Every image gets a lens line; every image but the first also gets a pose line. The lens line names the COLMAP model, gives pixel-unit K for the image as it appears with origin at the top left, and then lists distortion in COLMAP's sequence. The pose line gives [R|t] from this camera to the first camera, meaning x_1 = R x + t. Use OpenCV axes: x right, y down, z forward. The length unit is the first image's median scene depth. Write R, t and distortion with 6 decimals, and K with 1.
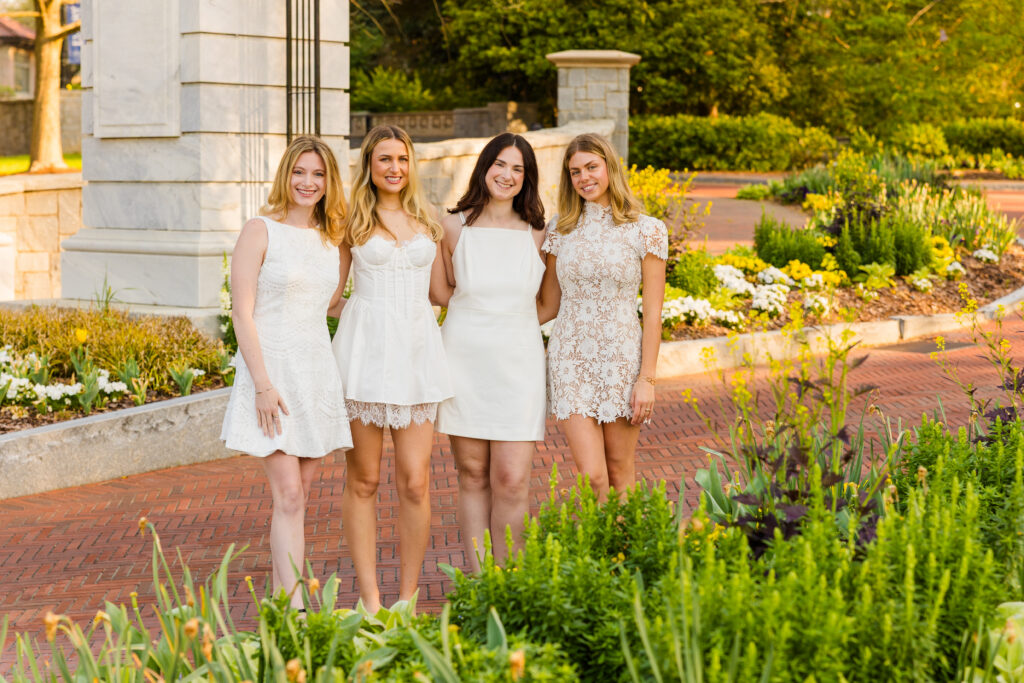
lens RADIAL K [[2274.3, 0, 462.7], [0, 2274.3, 317.8], [0, 0, 1]] dist [0.044494, 0.000000]
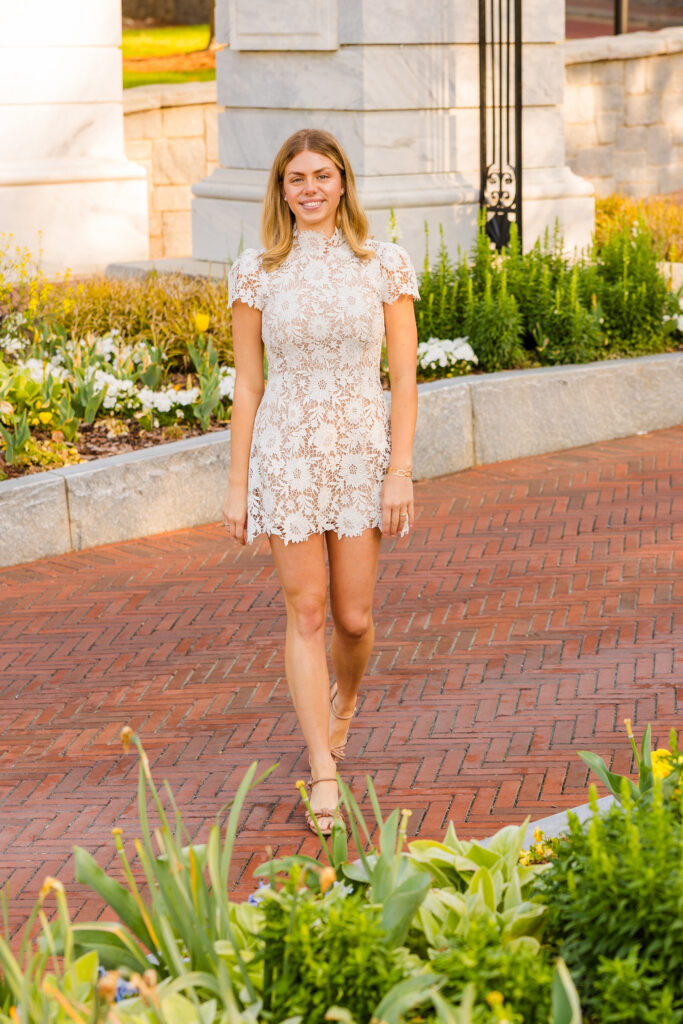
lens RADIAL K [[2854.6, 0, 394.7], [0, 2854.6, 492.6], [0, 0, 1]] dist [0.016665, 0.000000]
pose [[0.991636, 0.008250, -0.128798, 0.021792], [0.004023, 0.995494, 0.094738, -0.026764], [0.128999, -0.094463, 0.987135, 0.056291]]
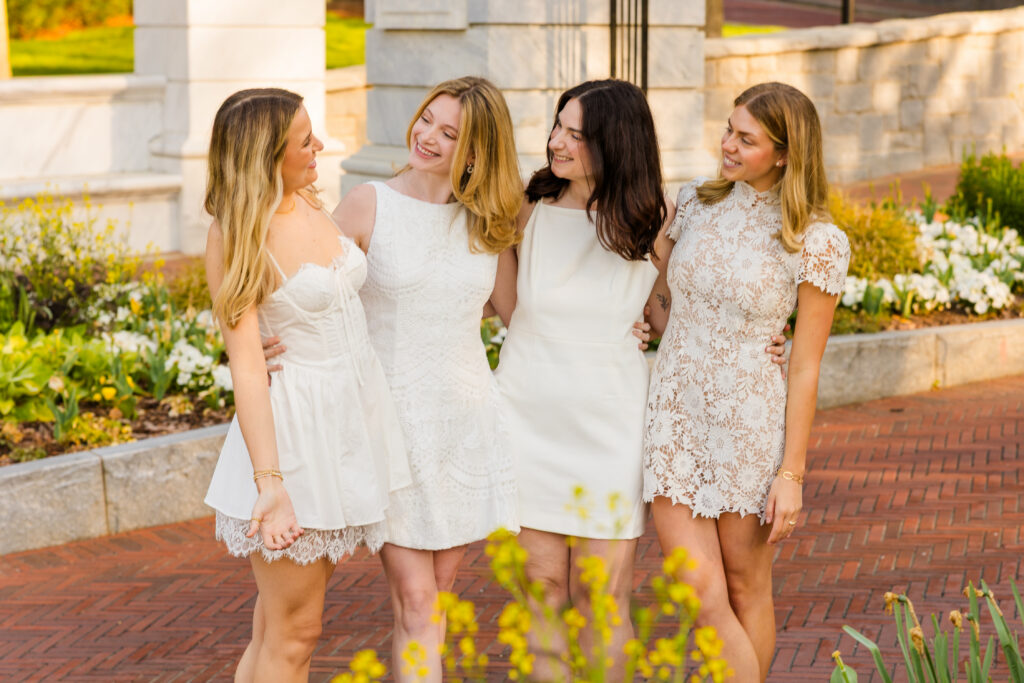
lens RADIAL K [[2554.0, 0, 499.0], [0, 2554.0, 332.1], [0, 0, 1]] dist [0.050357, 0.000000]
pose [[0.975728, 0.027891, -0.217201, 0.087312], [-0.016480, 0.998395, 0.054174, -0.029304], [0.218363, -0.049280, 0.974622, 0.192935]]
